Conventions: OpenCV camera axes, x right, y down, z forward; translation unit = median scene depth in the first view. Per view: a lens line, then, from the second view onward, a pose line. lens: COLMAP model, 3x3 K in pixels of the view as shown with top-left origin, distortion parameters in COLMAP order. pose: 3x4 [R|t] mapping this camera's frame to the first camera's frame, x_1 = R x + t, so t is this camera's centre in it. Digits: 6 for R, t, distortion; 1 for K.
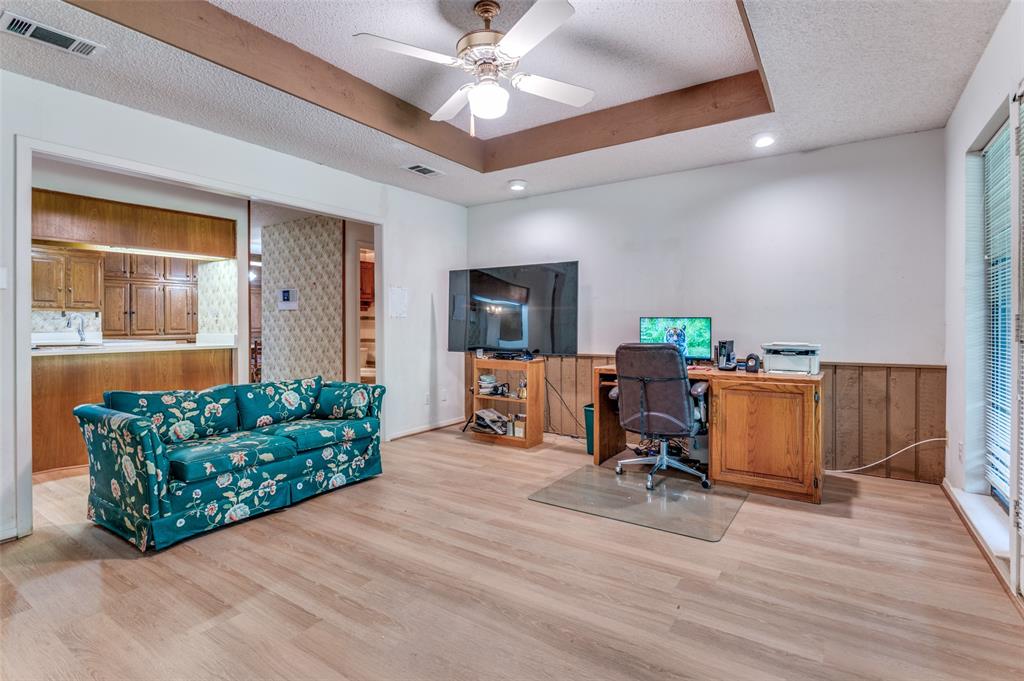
lens RADIAL K [[491.6, 0, 511.2], [0, 491.6, 328.7], [0, 0, 1]] dist [-0.012500, 0.000186]
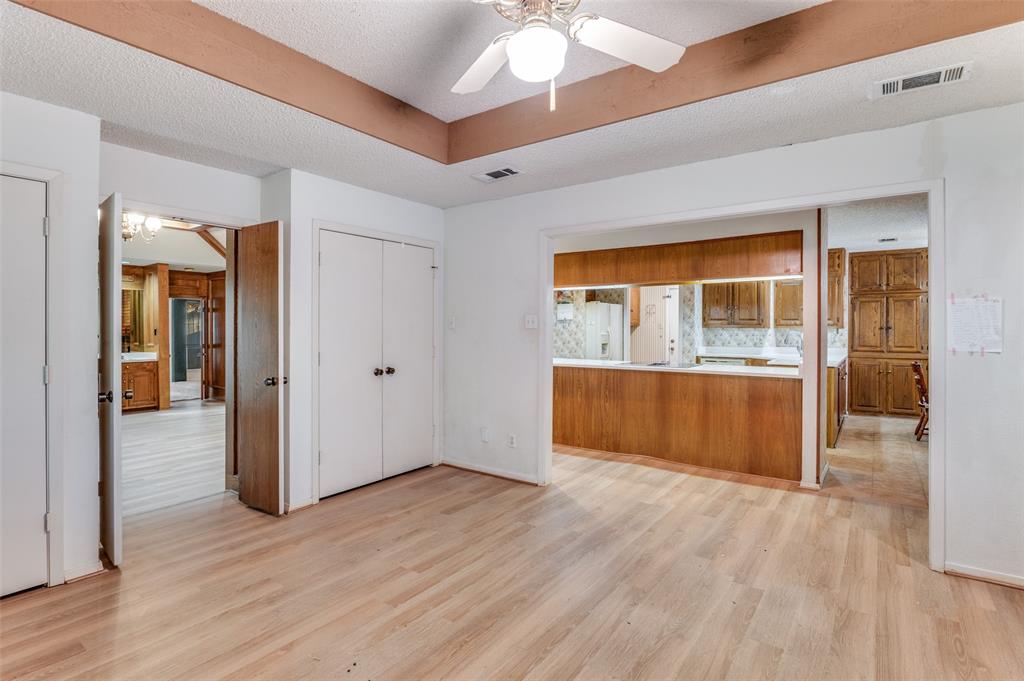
lens RADIAL K [[508.2, 0, 510.0], [0, 508.2, 329.6], [0, 0, 1]] dist [-0.014509, -0.000159]
pose [[-0.035489, 0.005845, -0.999353, 0.375755], [-0.010377, 0.999927, 0.006217, -0.051109], [0.999316, 0.010591, -0.035426, 0.569302]]
